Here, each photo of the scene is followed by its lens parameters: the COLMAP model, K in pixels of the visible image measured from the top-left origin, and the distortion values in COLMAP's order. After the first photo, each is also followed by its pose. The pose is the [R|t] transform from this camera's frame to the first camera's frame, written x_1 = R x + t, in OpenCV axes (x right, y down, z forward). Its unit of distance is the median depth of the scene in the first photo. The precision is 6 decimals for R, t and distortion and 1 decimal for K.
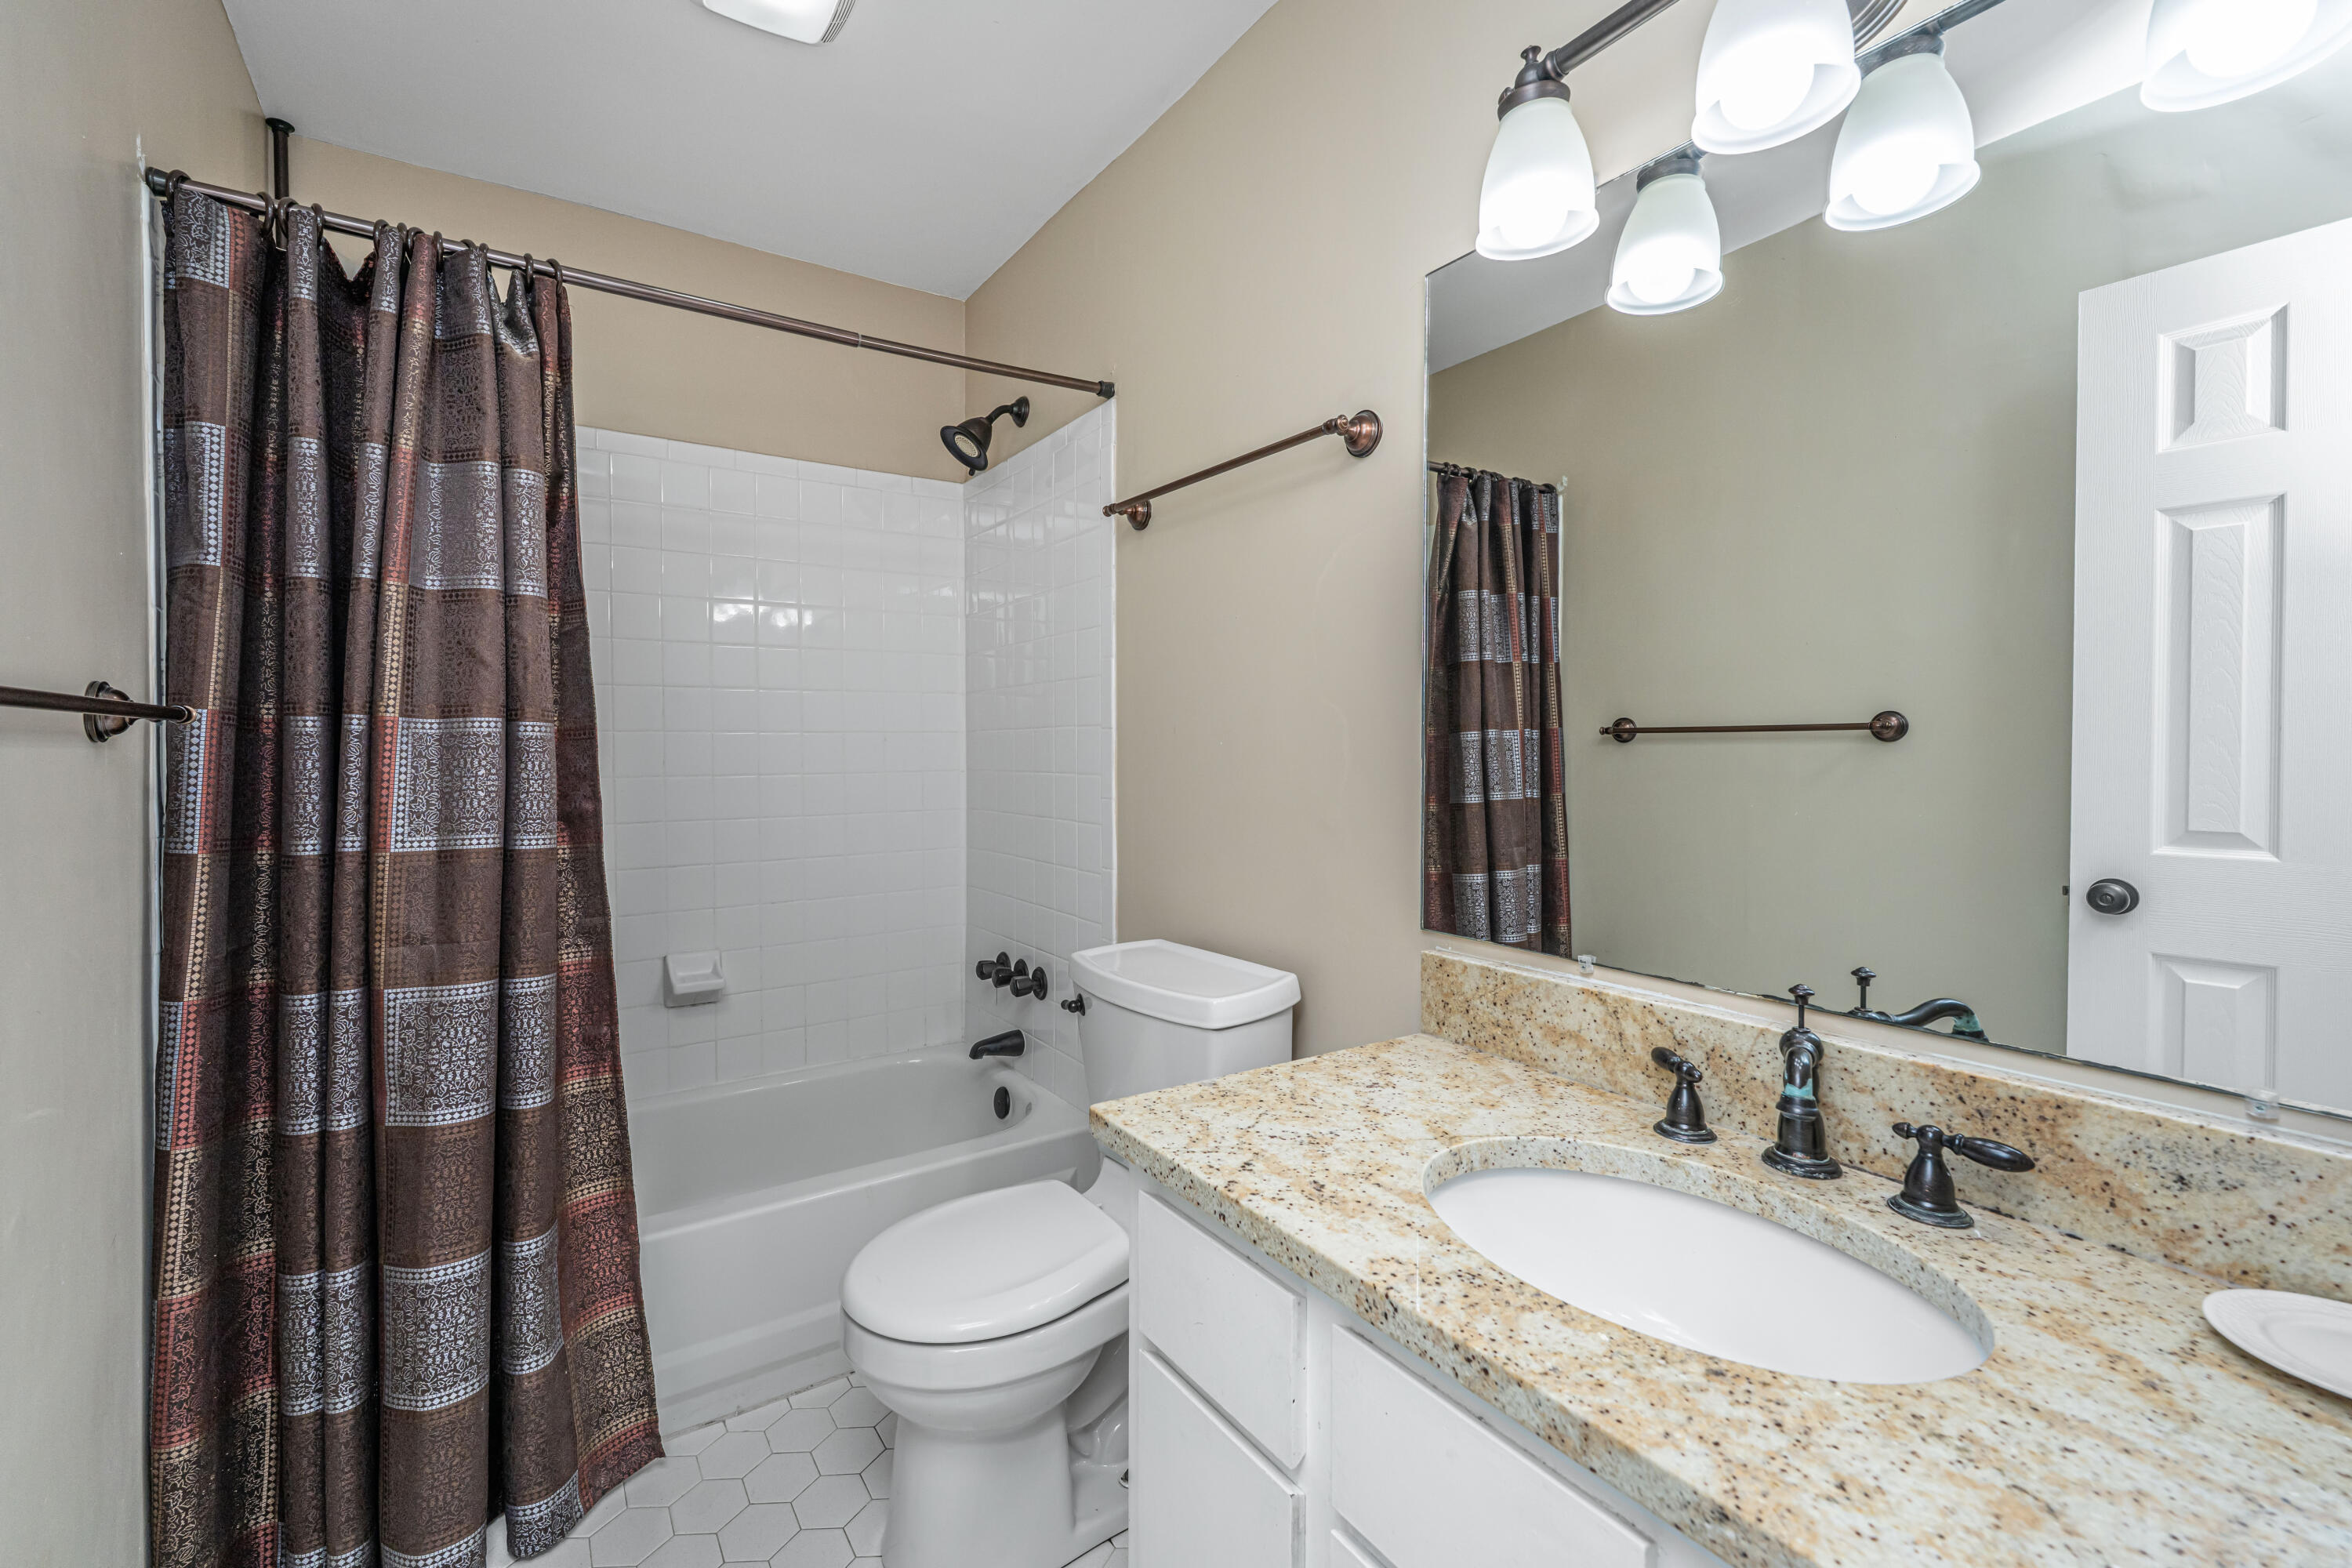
lens RADIAL K [[948.4, 0, 1121.2], [0, 948.4, 743.4], [0, 0, 1]] dist [-0.000643, 0.000109]
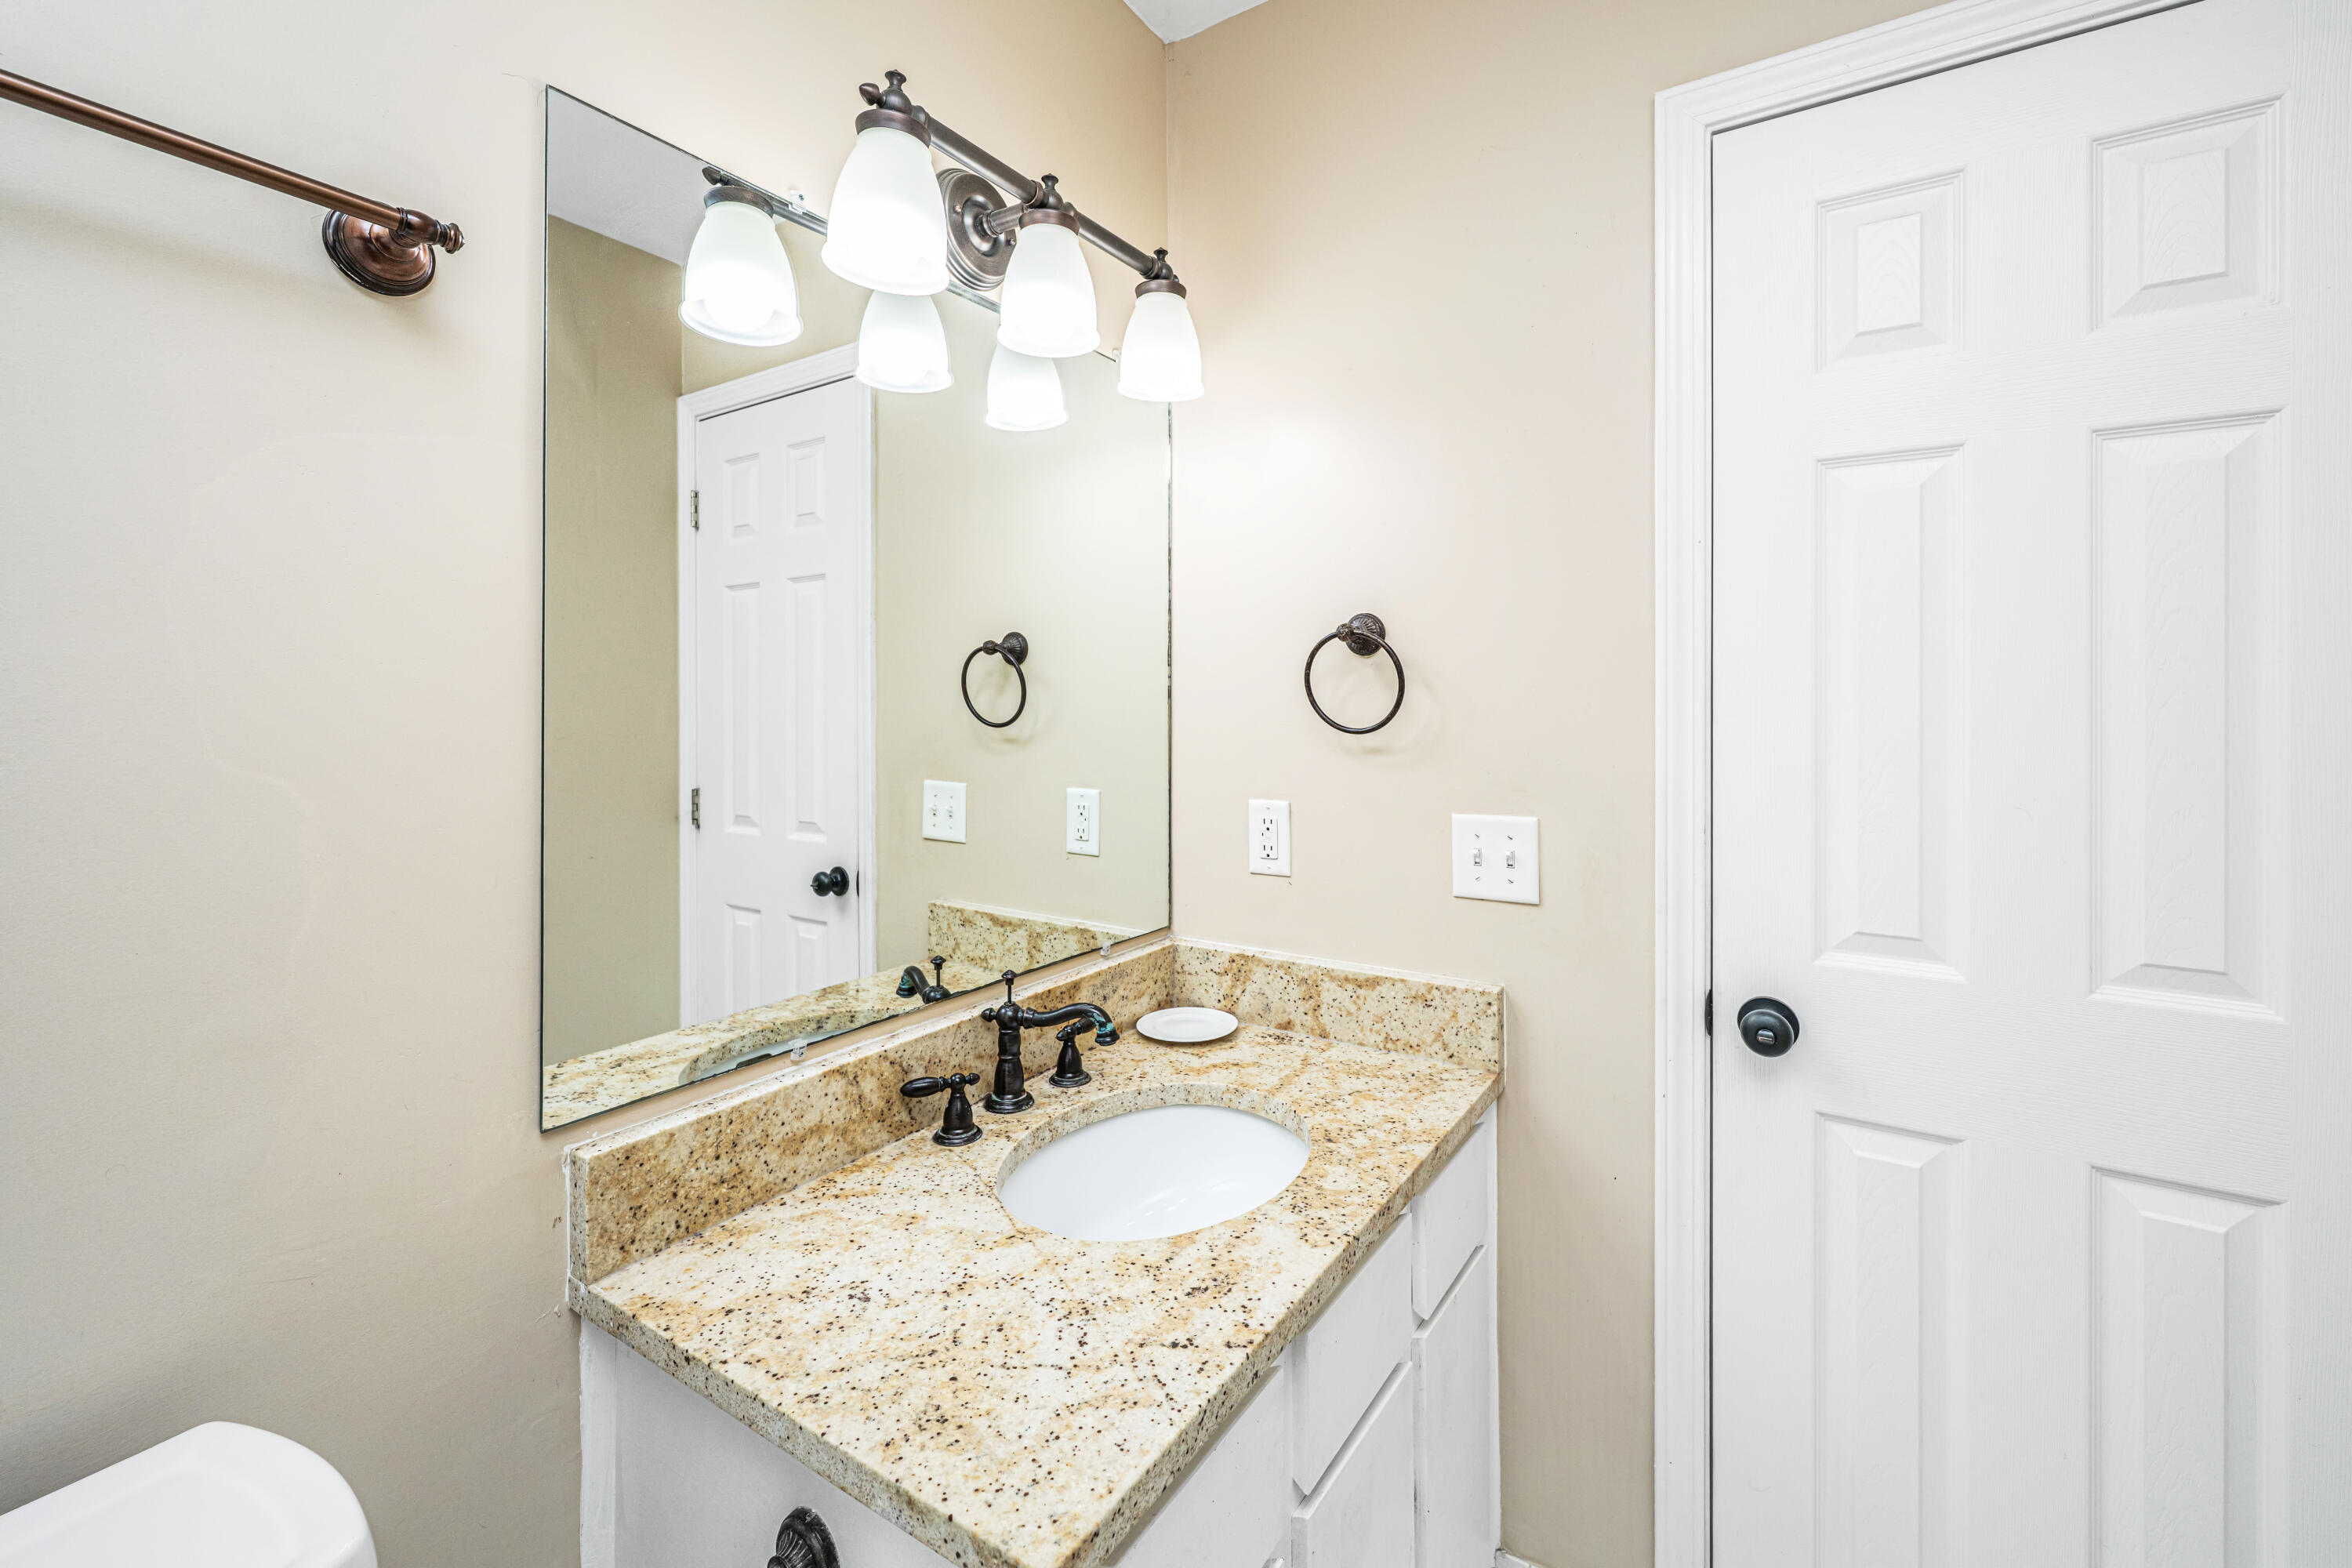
lens RADIAL K [[948.4, 0, 1193.6], [0, 948.4, 706.3], [0, 0, 1]] dist [-0.000643, 0.000109]
pose [[-0.400036, 0.001919, 0.916498, -0.543042], [0.001173, 0.999998, -0.001582, -0.104942], [-0.916499, 0.000442, -0.400037, 1.104255]]
